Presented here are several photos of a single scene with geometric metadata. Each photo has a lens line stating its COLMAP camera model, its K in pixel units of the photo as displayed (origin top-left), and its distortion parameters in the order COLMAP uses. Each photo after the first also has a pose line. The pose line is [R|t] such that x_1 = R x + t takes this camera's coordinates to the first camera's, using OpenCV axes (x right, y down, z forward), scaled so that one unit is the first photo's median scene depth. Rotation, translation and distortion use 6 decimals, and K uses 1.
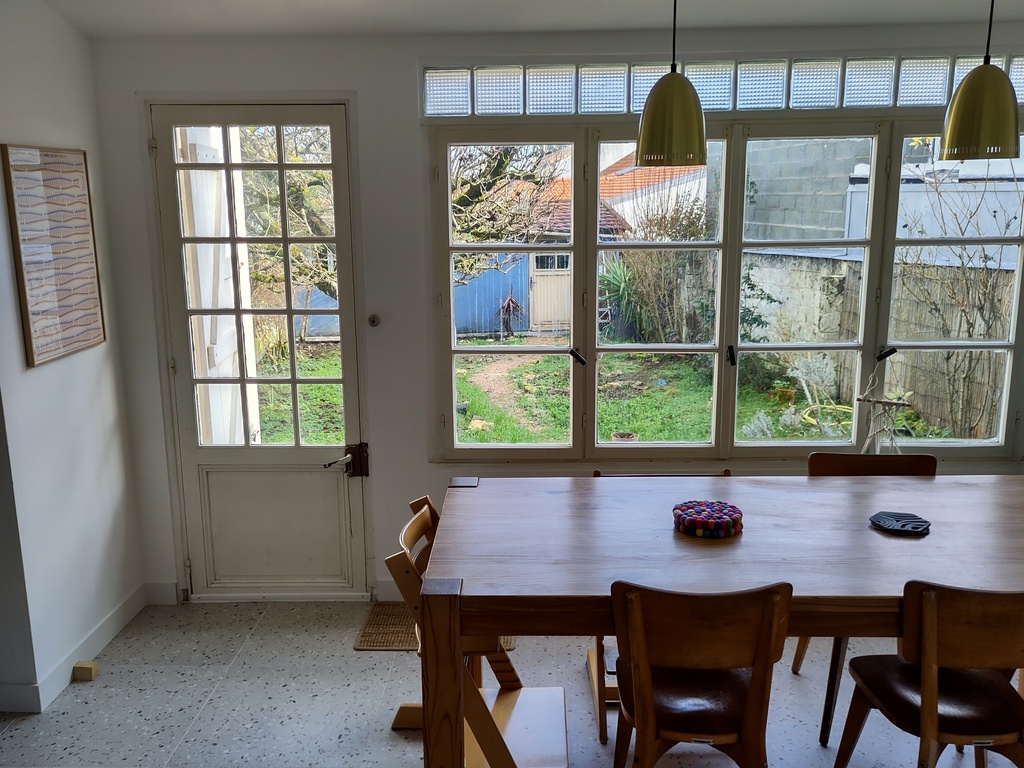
lens RADIAL K [[923.8, 0, 507.2], [0, 923.8, 381.1], [0, 0, 1]] dist [0.061785, -0.000414]
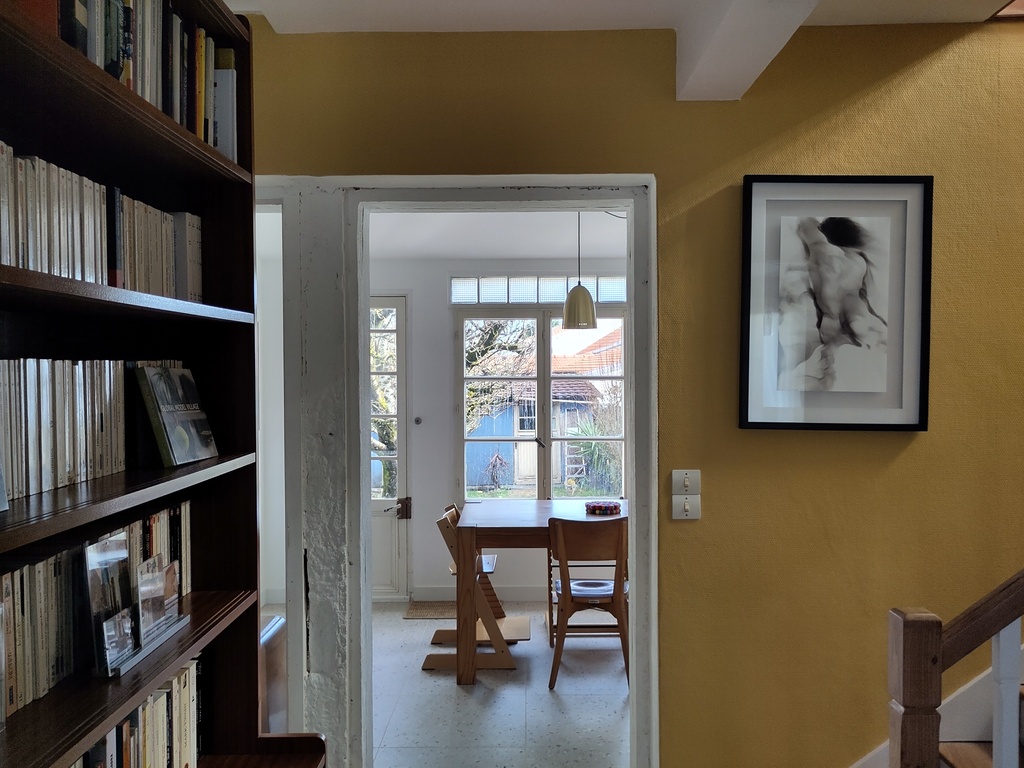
lens RADIAL K [[923.8, 0, 507.2], [0, 923.8, 381.1], [0, 0, 1]] dist [0.061785, -0.000414]
pose [[0.999879, 0.005144, 0.014672, -0.007757], [-0.002246, 0.981566, -0.191111, 0.181240], [-0.015384, 0.191055, 0.981459, -0.647248]]
